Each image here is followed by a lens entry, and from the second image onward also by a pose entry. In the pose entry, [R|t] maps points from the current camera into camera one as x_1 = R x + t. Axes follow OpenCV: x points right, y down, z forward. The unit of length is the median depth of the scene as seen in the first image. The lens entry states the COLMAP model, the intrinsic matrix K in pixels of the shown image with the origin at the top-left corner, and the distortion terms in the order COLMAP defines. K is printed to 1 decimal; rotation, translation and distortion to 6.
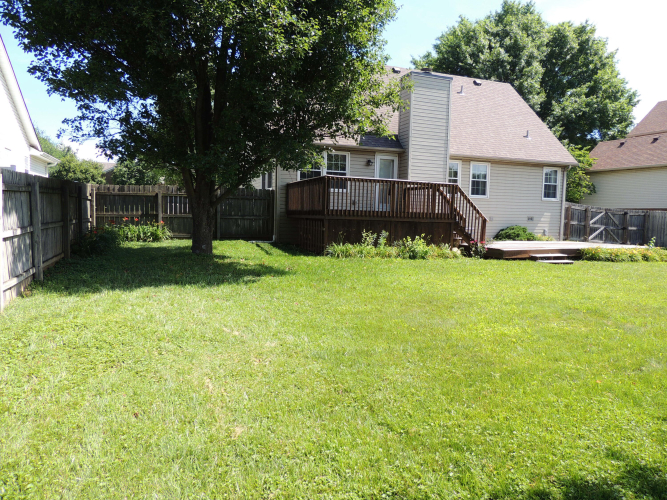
lens RADIAL K [[475.9, 0, 333.9], [0, 475.9, 251.0], [0, 0, 1]] dist [-0.022488, 0.004648]
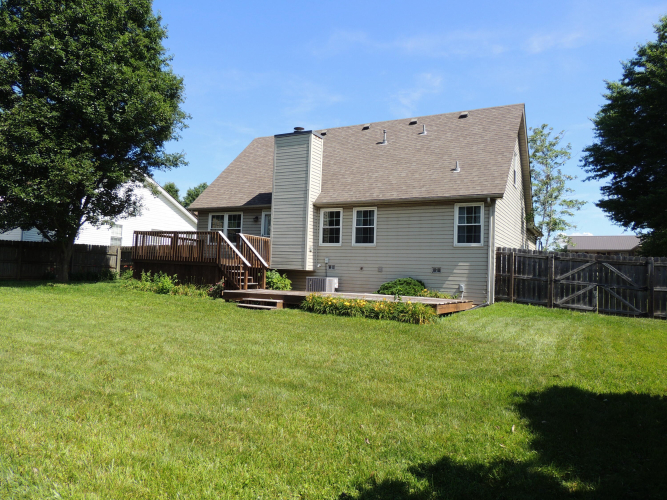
lens RADIAL K [[475.9, 0, 338.8], [0, 475.9, 250.7], [0, 0, 1]] dist [-0.022488, 0.004648]
pose [[0.640734, -0.036238, -0.766907, 1.252093], [-0.085188, 0.989362, -0.117922, 0.010422], [0.763022, 0.140887, 0.630831, 0.505163]]
